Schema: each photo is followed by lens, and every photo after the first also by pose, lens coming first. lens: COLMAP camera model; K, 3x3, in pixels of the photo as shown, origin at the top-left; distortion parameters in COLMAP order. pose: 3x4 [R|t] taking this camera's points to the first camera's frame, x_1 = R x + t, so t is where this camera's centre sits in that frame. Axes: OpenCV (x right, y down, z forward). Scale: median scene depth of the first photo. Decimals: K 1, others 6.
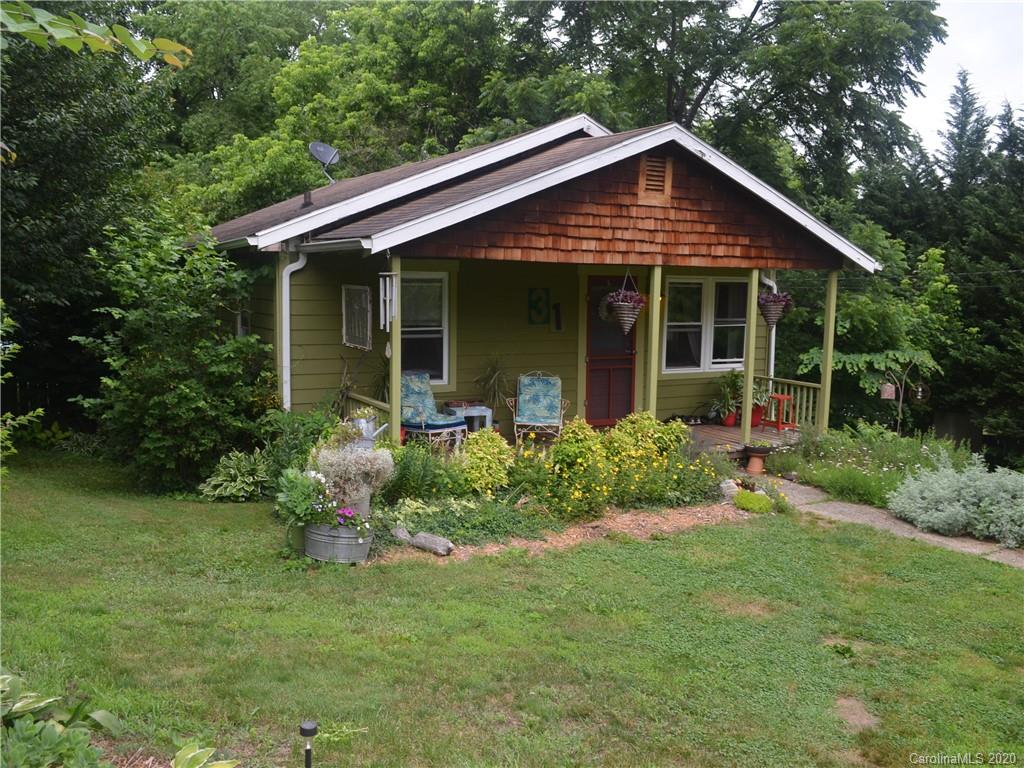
lens RADIAL K [[916.2, 0, 511.1], [0, 916.2, 384.3], [0, 0, 1]] dist [0.012025, 0.006417]
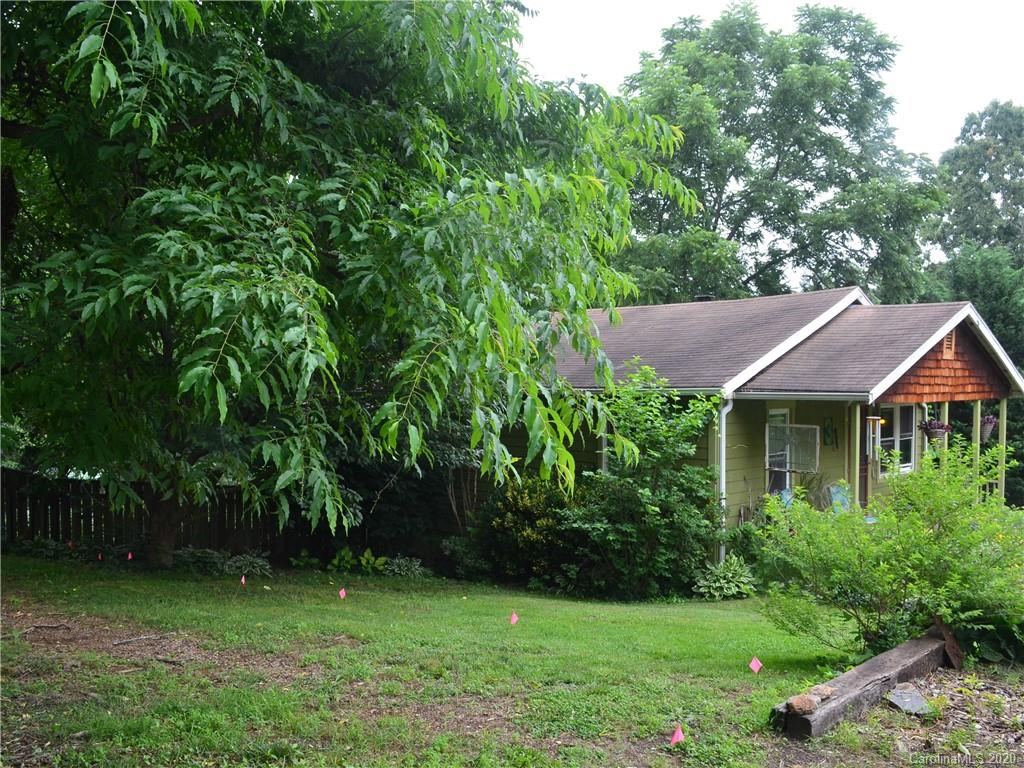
lens RADIAL K [[916.2, 0, 511.1], [0, 916.2, 384.3], [0, 0, 1]] dist [0.012025, 0.006417]
pose [[0.949736, -0.017311, 0.312573, -0.850890], [0.047728, 0.994804, -0.089923, -0.058782], [-0.309392, 0.100322, 0.945628, -0.105013]]
